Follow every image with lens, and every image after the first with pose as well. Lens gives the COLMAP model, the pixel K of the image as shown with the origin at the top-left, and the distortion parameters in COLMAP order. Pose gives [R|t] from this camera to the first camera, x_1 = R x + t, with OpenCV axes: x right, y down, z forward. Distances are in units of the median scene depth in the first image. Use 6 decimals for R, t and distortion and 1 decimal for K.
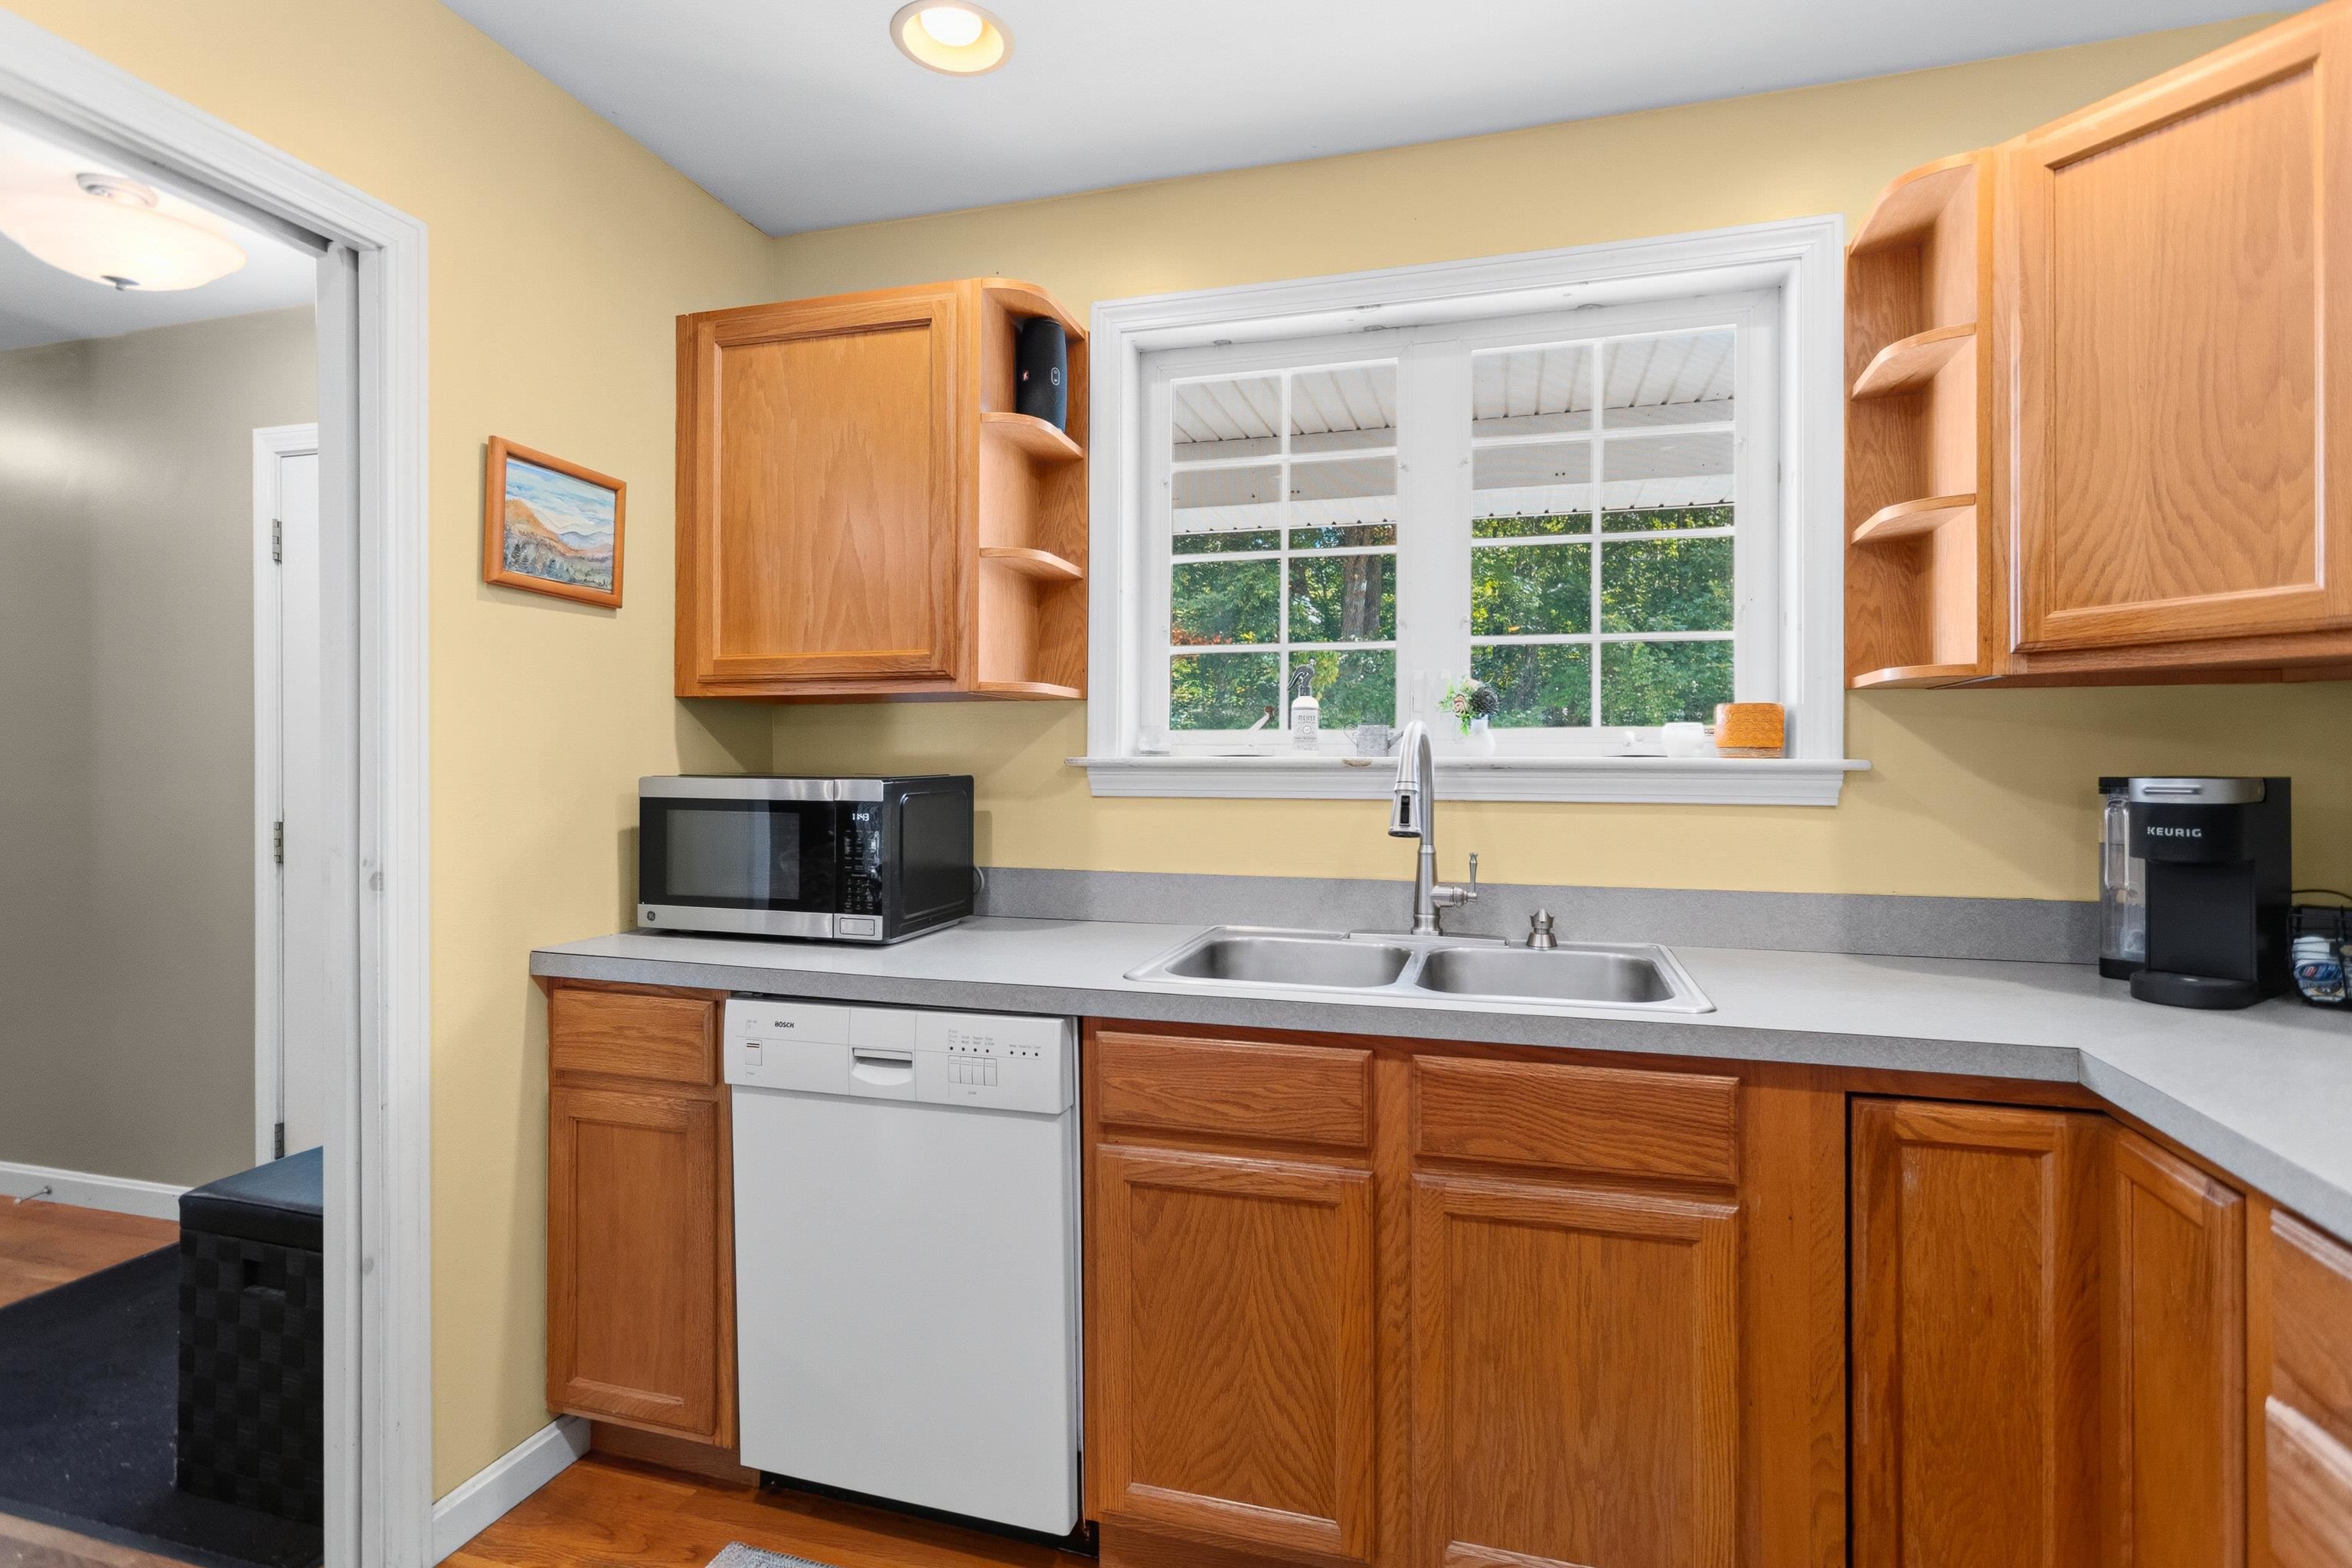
lens RADIAL K [[1130.2, 0, 1188.6], [0, 1130.2, 765.3], [0, 0, 1]] dist [0.003308, 0.000470]
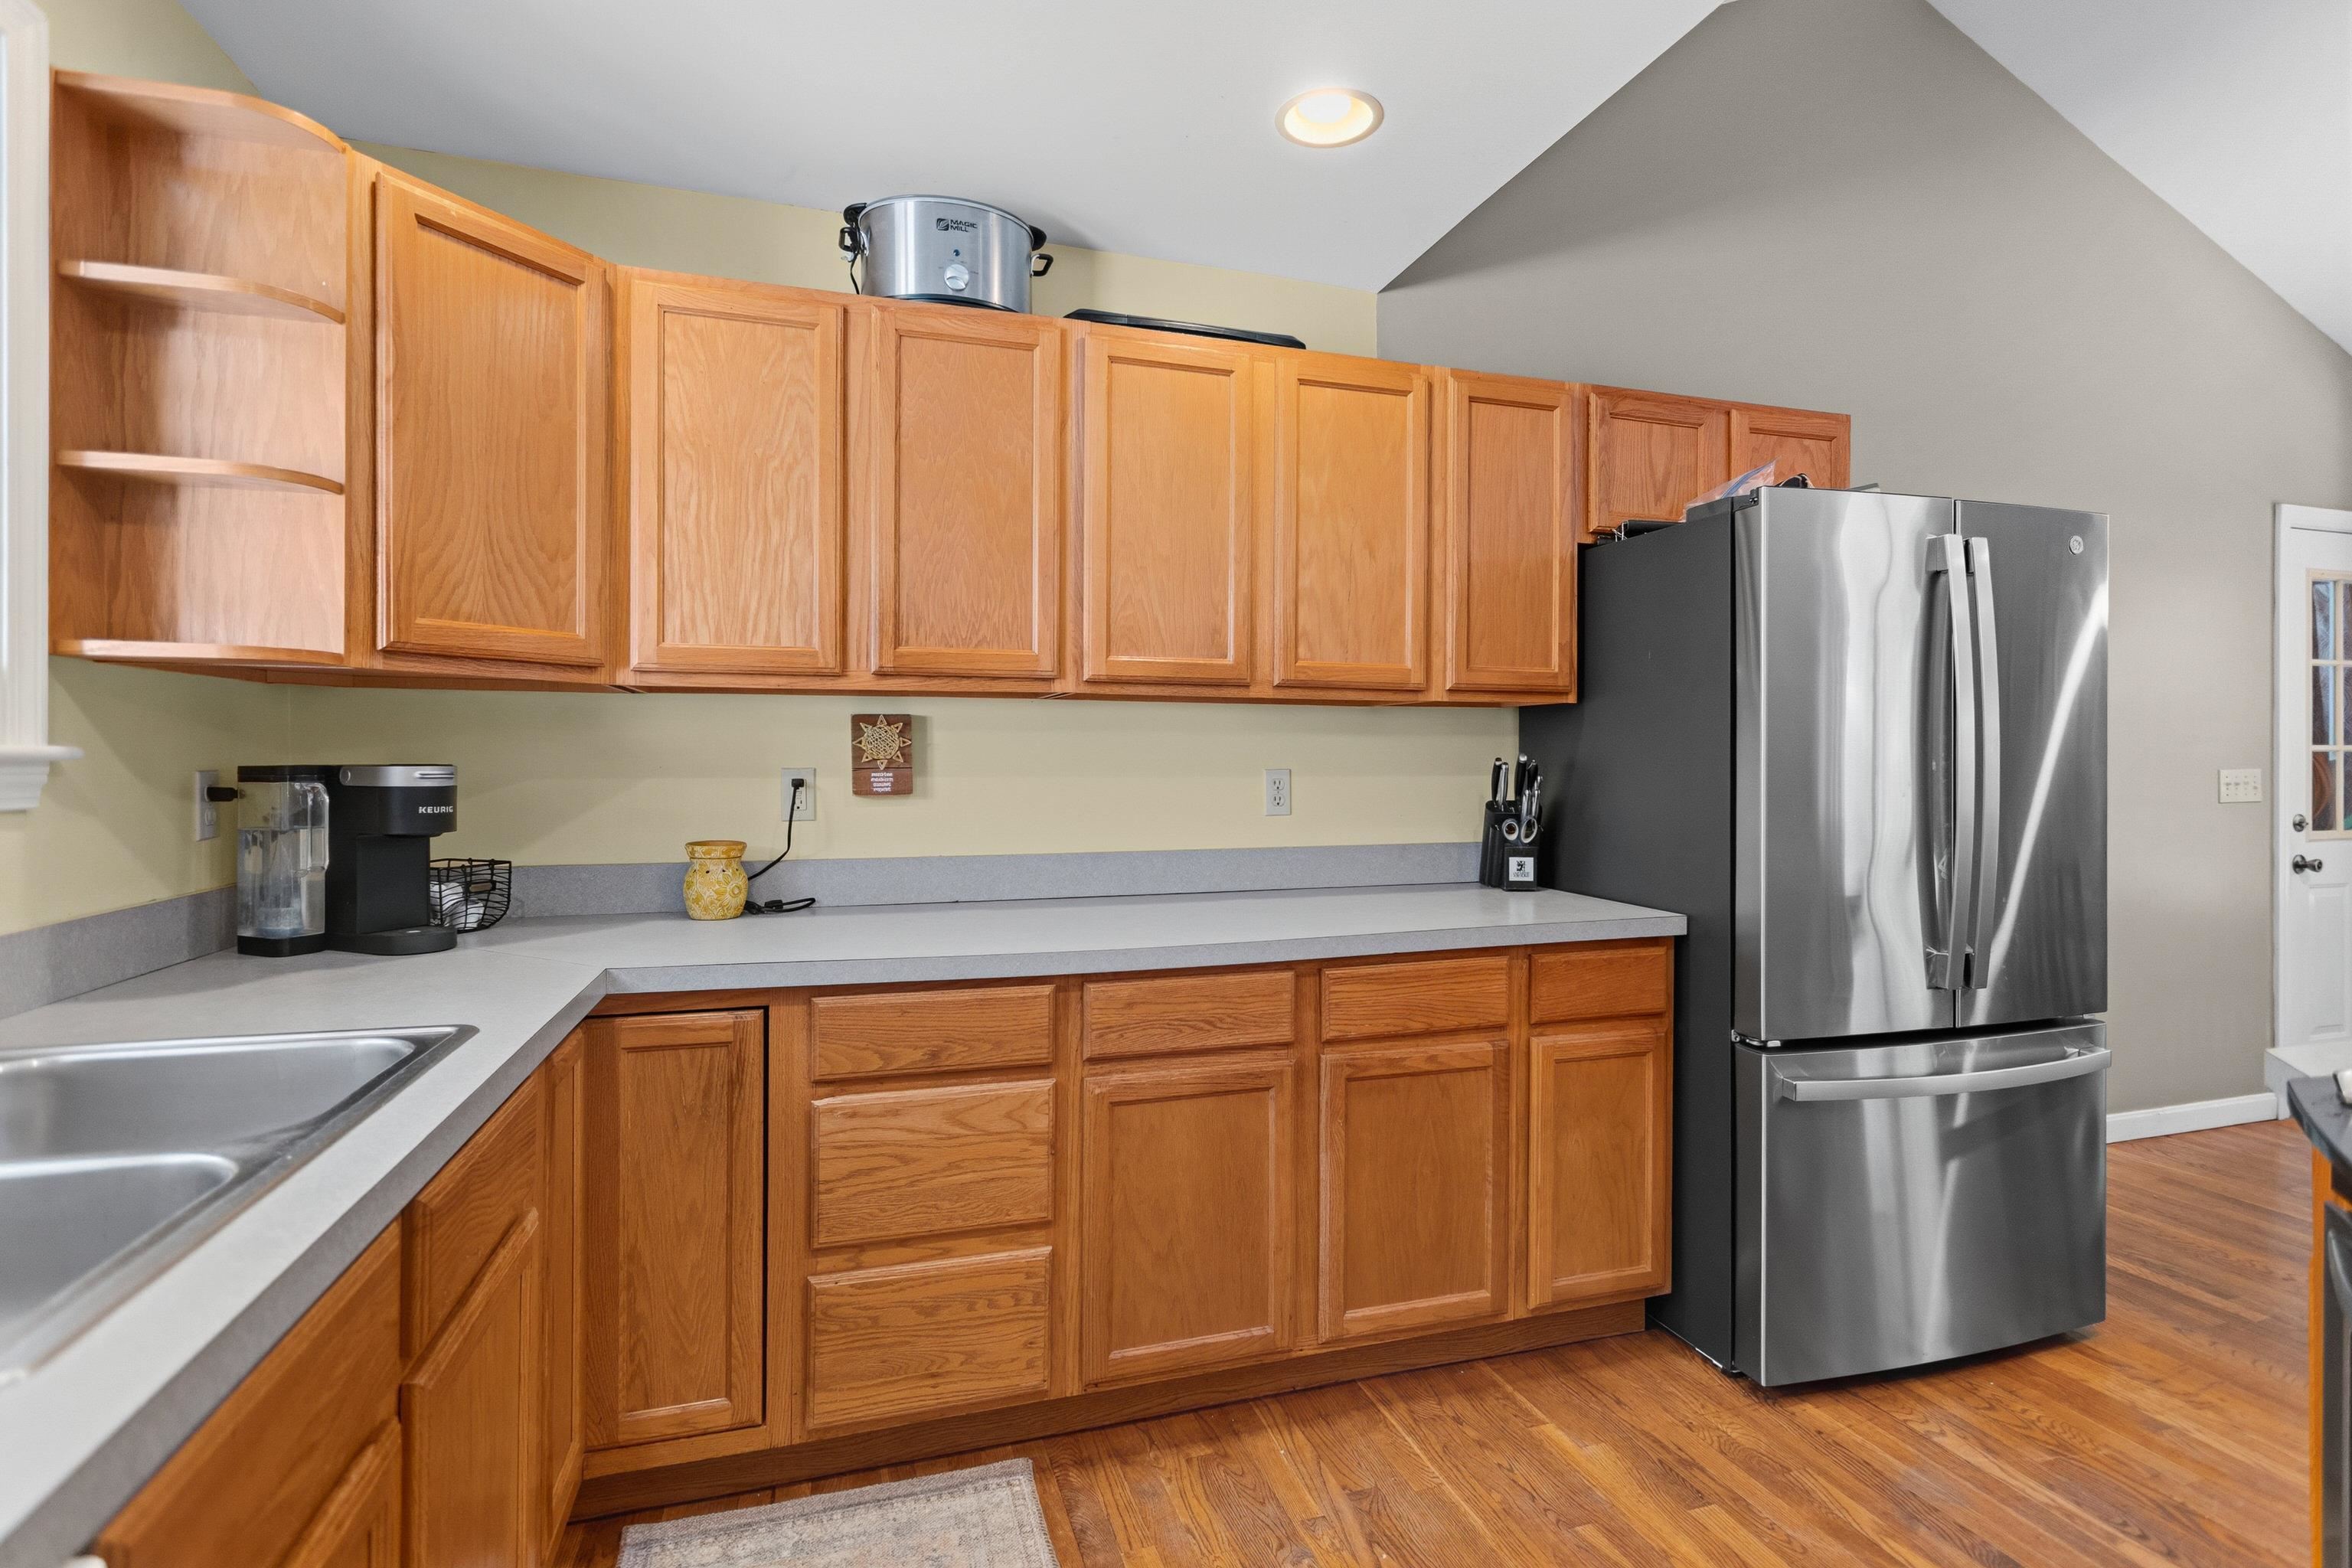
lens RADIAL K [[1130.2, 0, 1212.1], [0, 1130.2, 755.6], [0, 0, 1]] dist [0.003308, 0.000470]
pose [[-0.560799, -0.001925, 0.827950, -0.484592], [-0.002719, 0.999996, 0.000483, -0.001971], [-0.827947, -0.001980, -0.560802, 0.787182]]
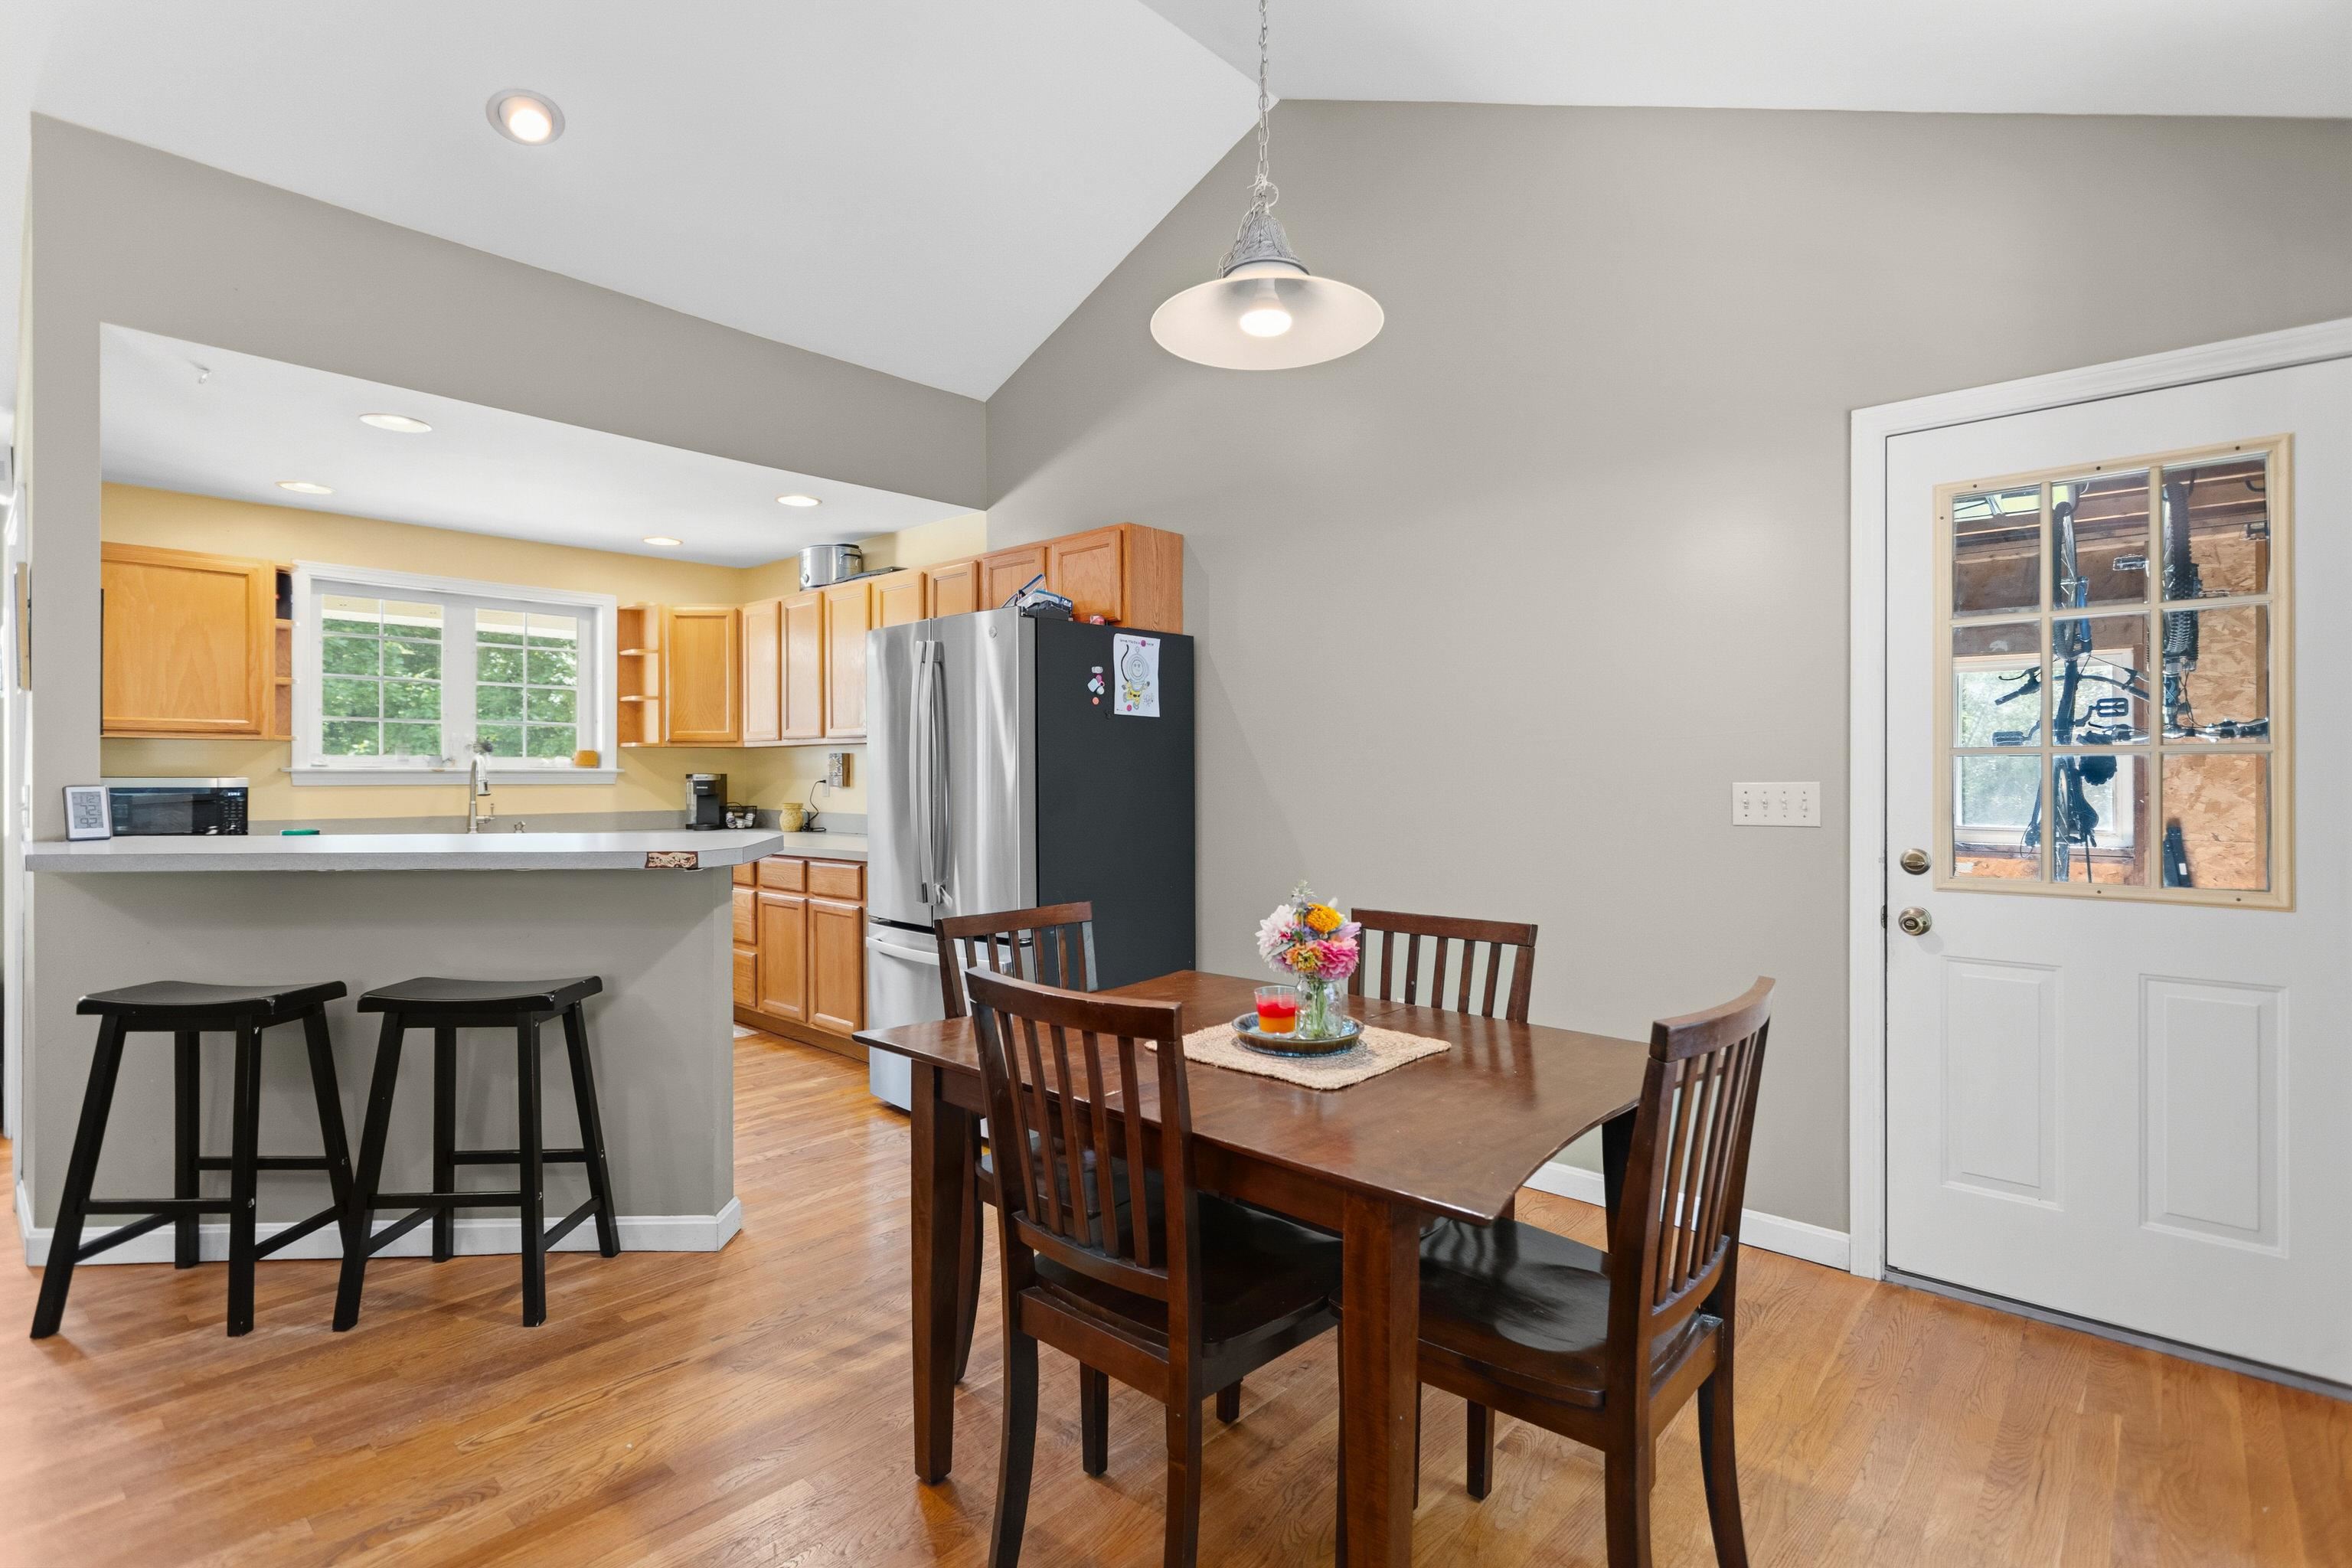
lens RADIAL K [[1130.2, 0, 1186.2], [0, 1130.2, 775.2], [0, 0, 1]] dist [0.003308, 0.000470]
pose [[0.444144, -0.004824, 0.895942, -1.556269], [0.001895, 0.999988, 0.004445, 0.000473], [-0.895953, -0.000276, 0.444148, -1.839851]]
